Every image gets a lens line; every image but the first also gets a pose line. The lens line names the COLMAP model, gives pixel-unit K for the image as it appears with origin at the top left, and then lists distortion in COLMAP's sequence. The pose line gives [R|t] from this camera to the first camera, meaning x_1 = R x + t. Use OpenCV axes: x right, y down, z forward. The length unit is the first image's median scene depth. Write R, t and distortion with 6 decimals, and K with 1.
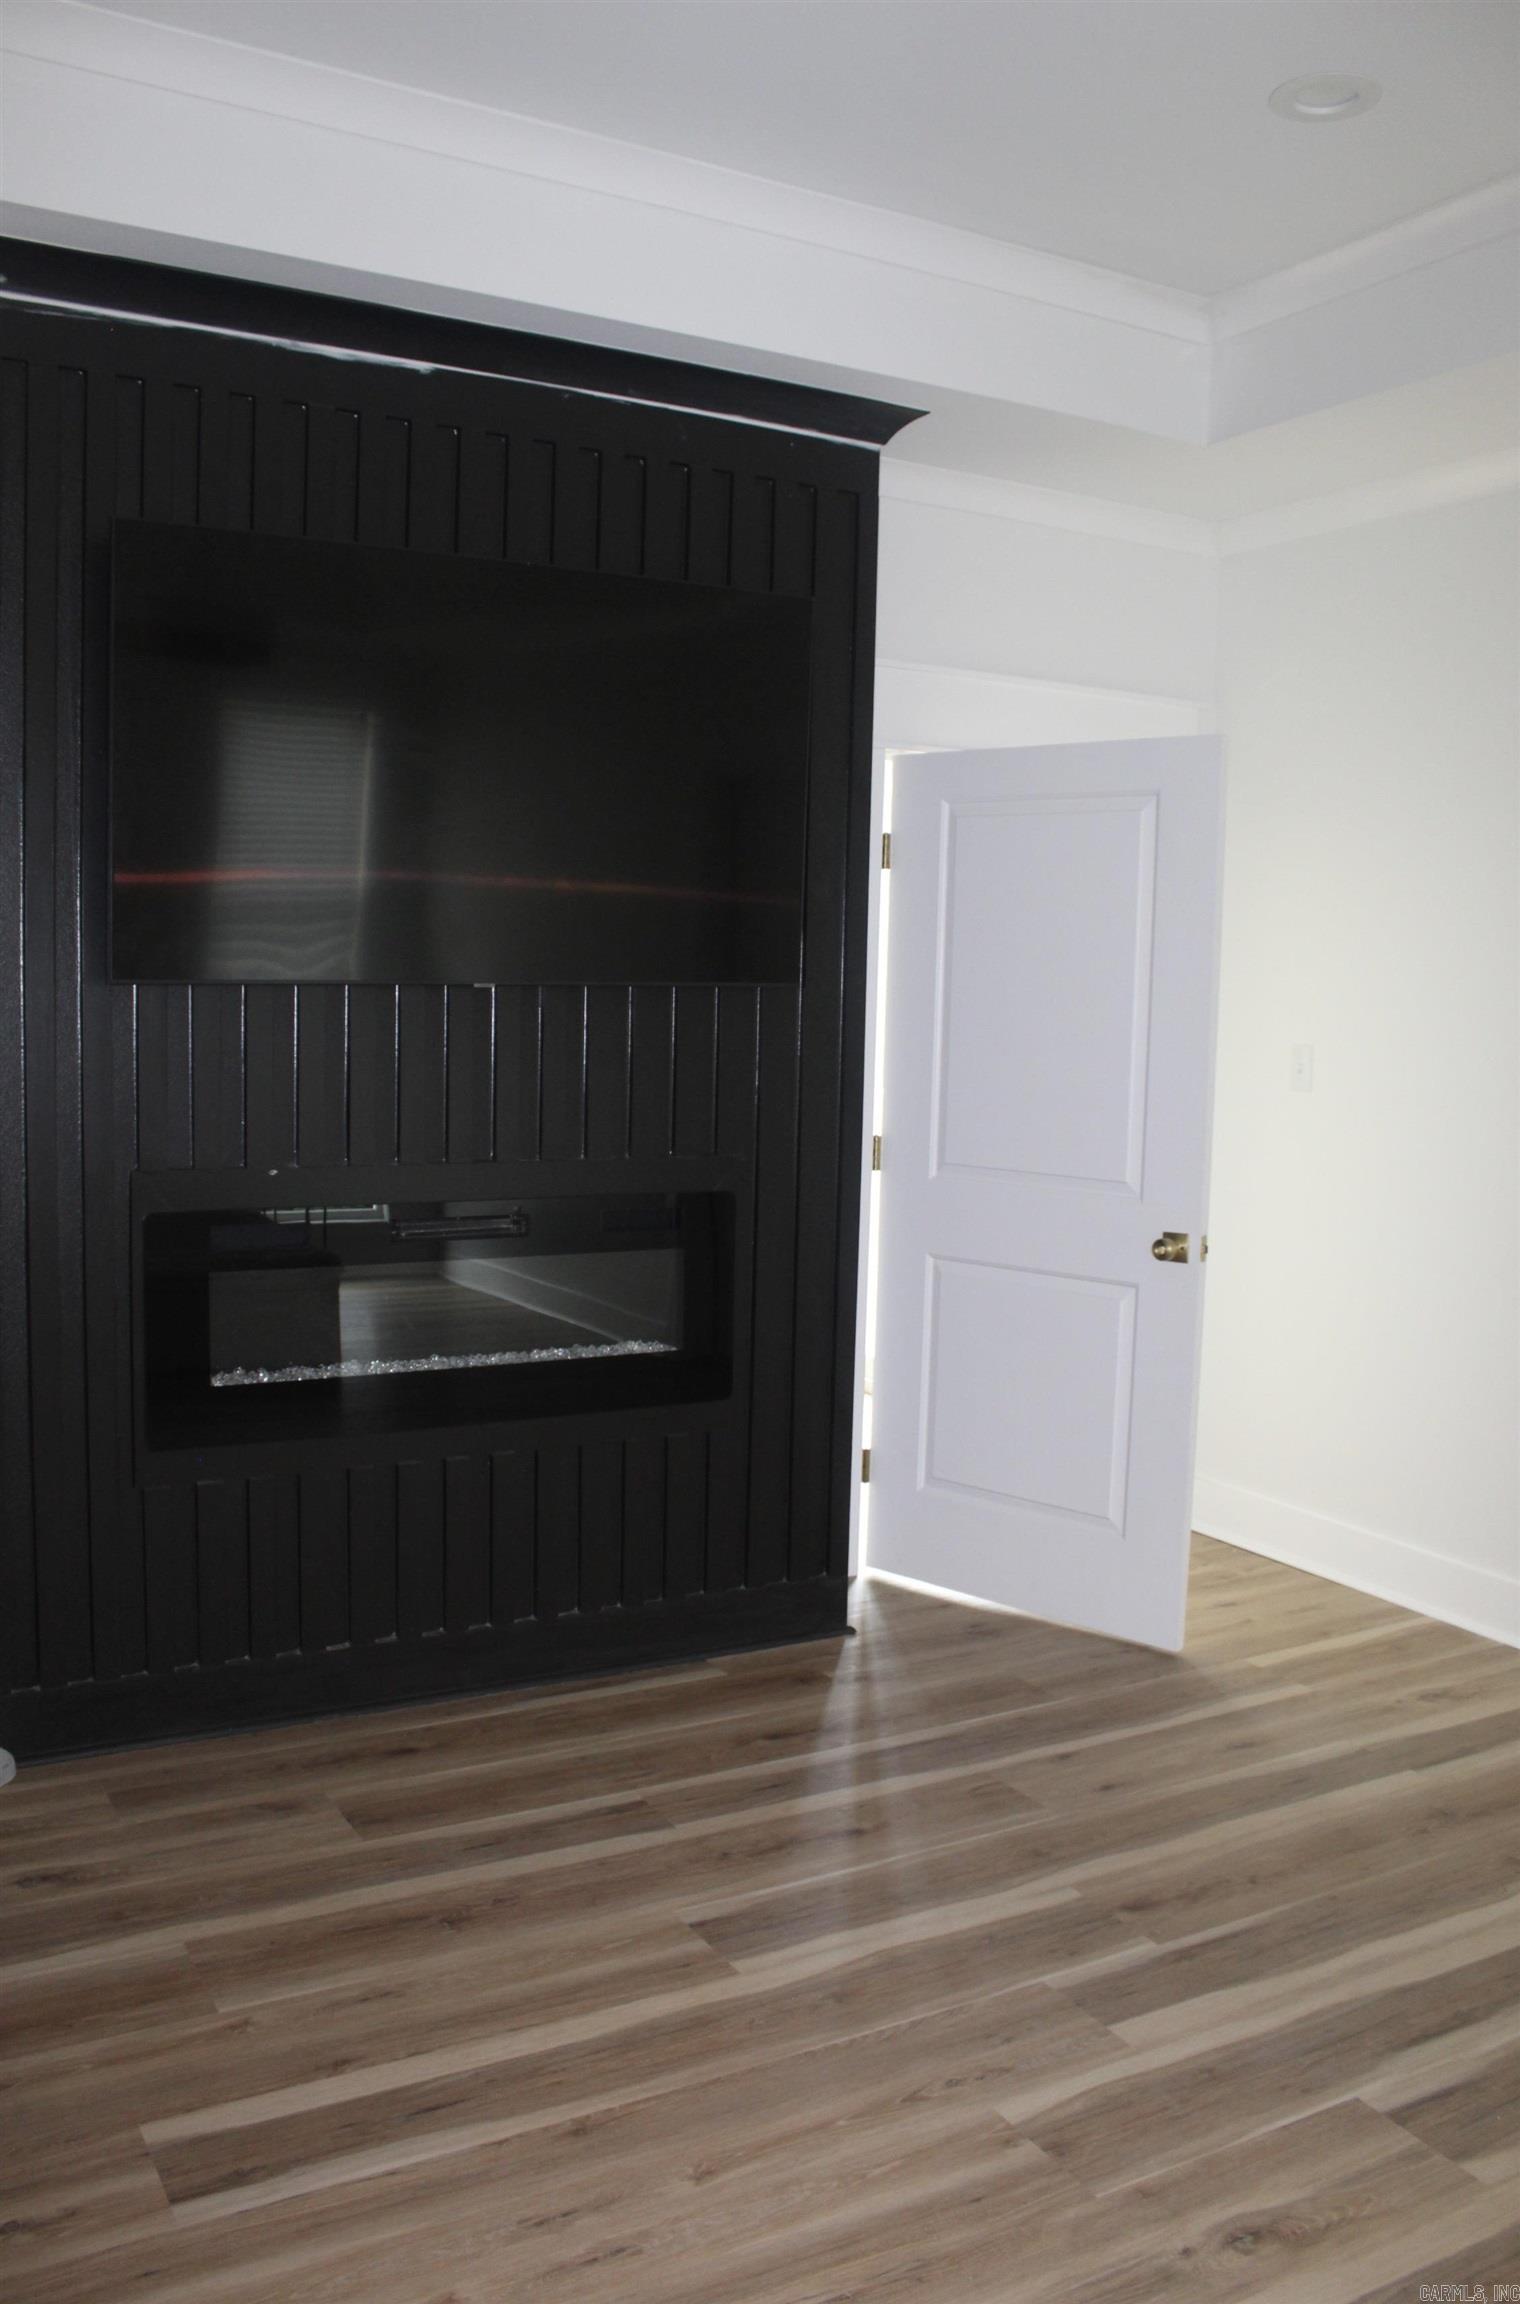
lens RADIAL K [[1874.9, 0, 761.0], [0, 1874.9, 1197.4], [0, 0, 1]] dist [-0.208141, 0.189708]
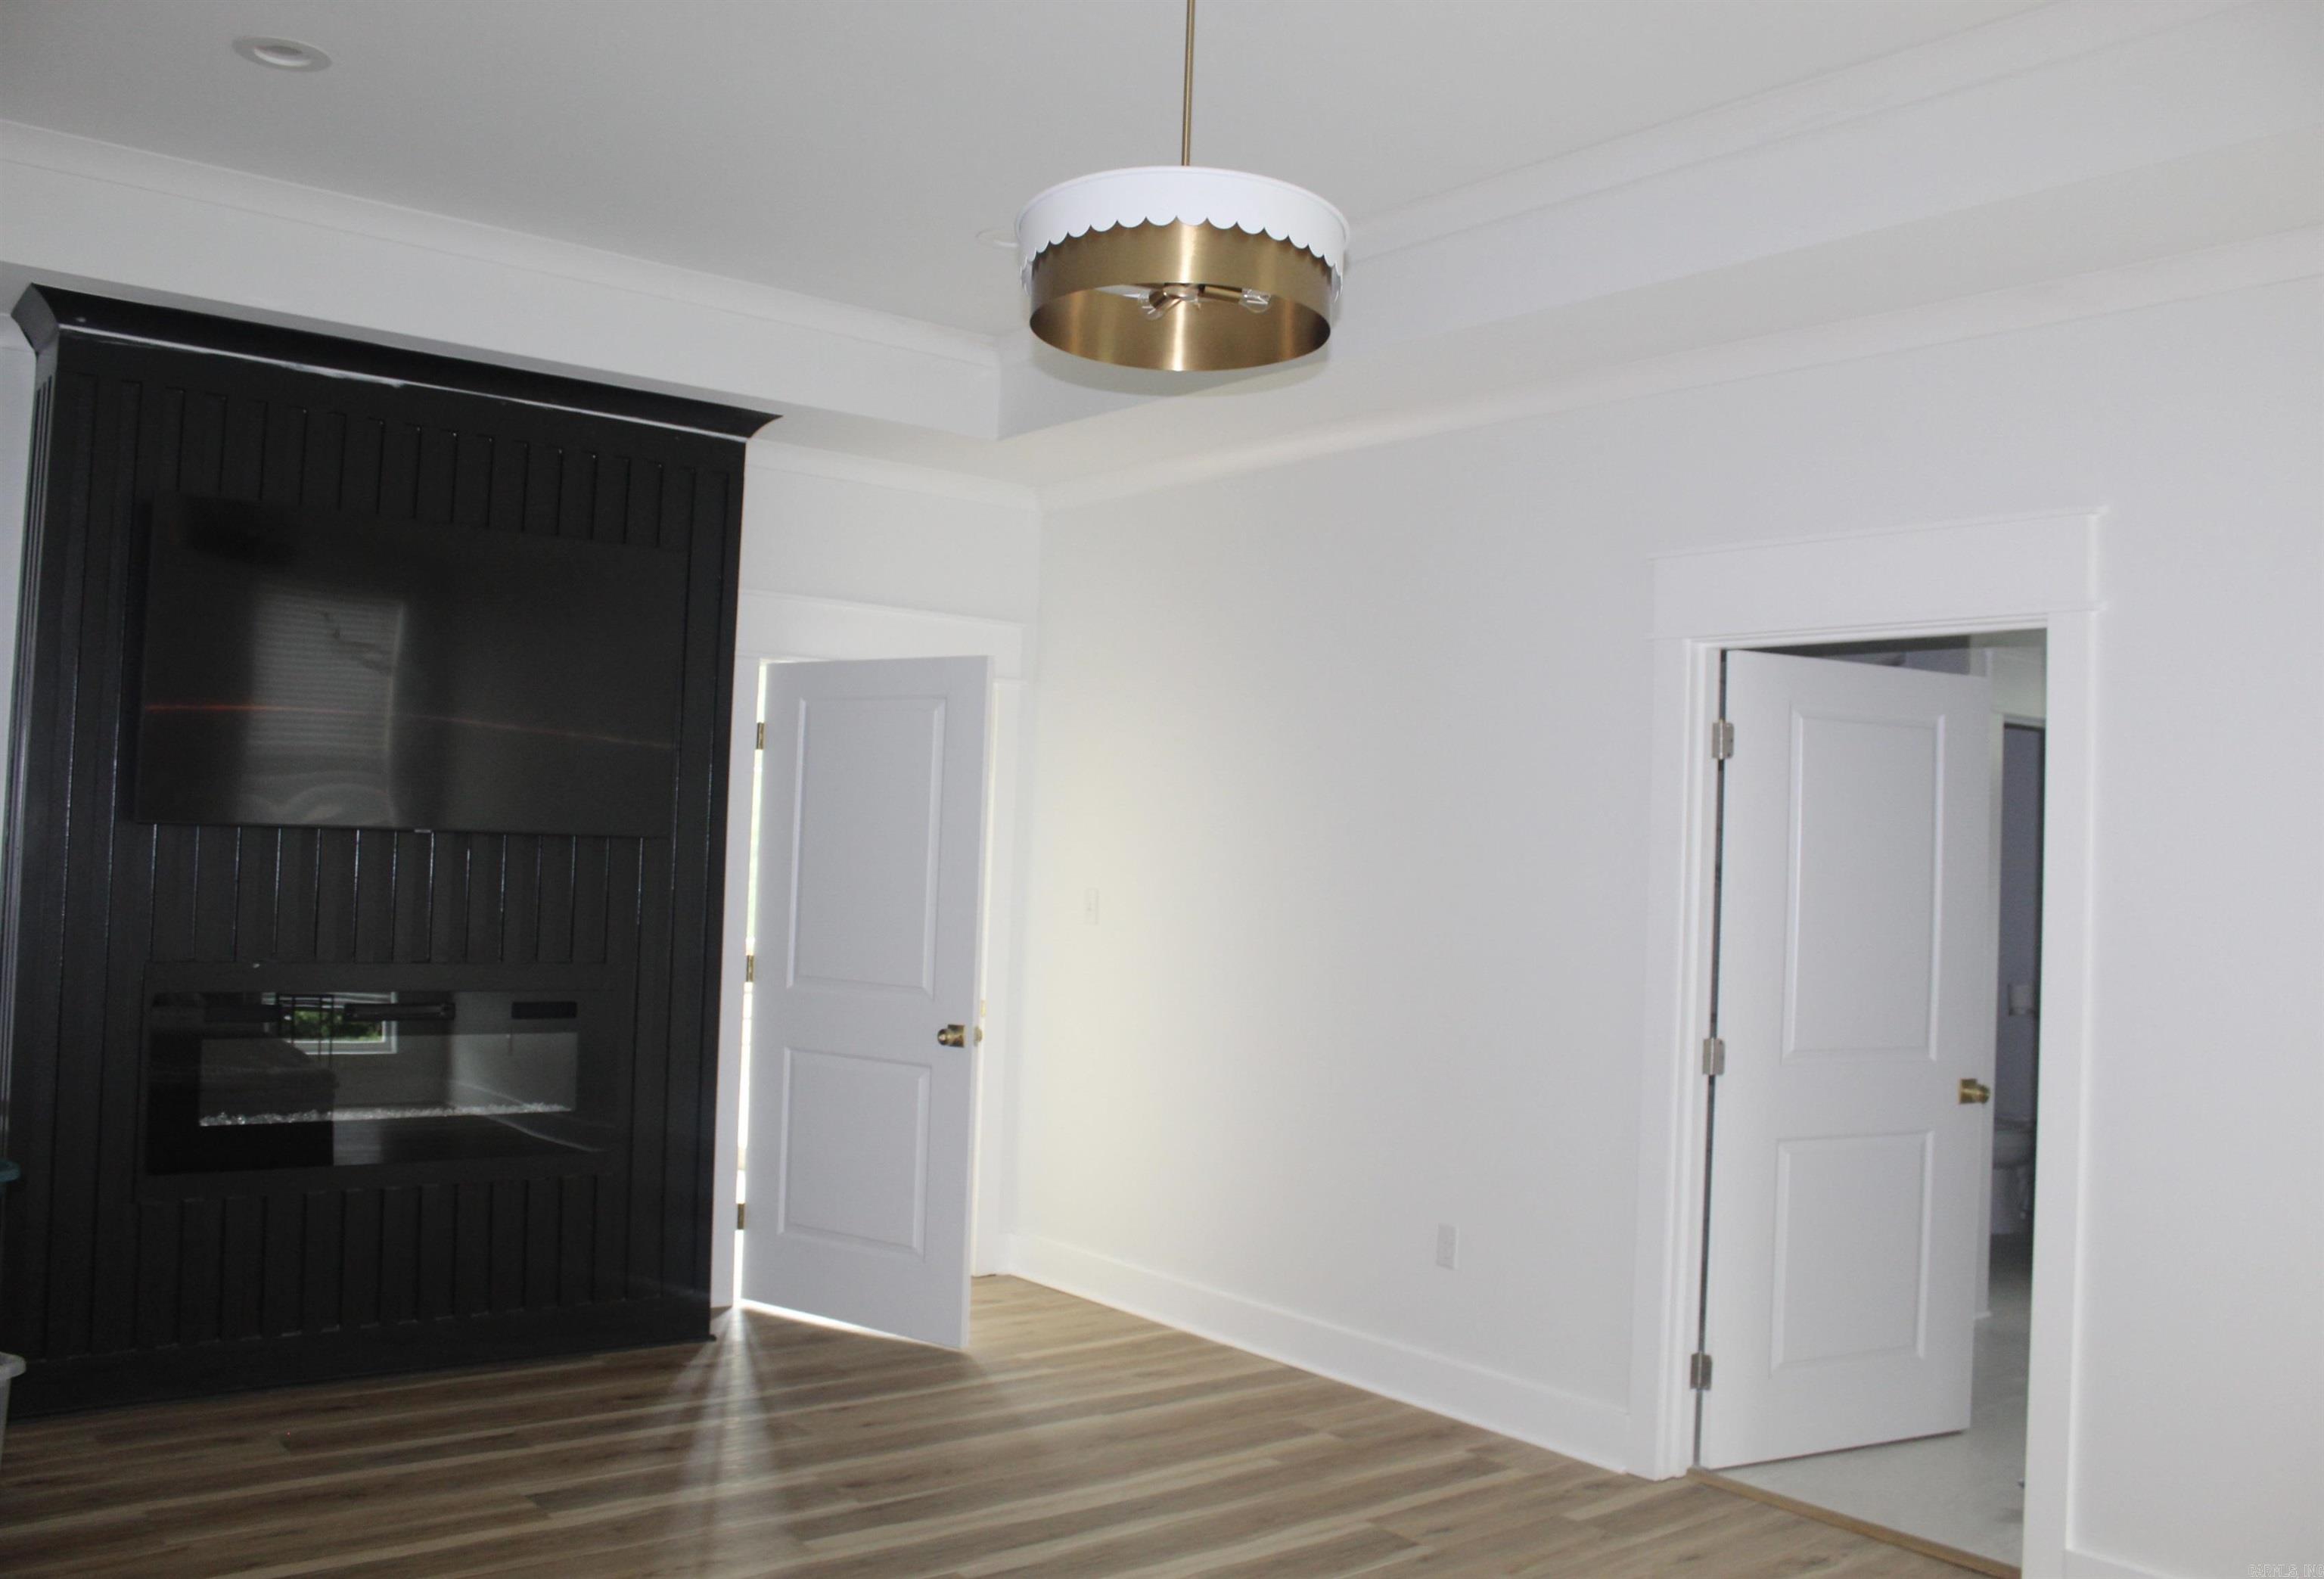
lens RADIAL K [[1932.2, 0, 1162.0], [0, 1932.2, 789.5], [0, 0, 1]] dist [-0.157578, 0.115502]
pose [[0.986623, 0.018752, 0.161935, 0.160787], [0.004267, 0.990052, -0.140641, 0.052717], [-0.162961, 0.139450, 0.976728, -0.448708]]
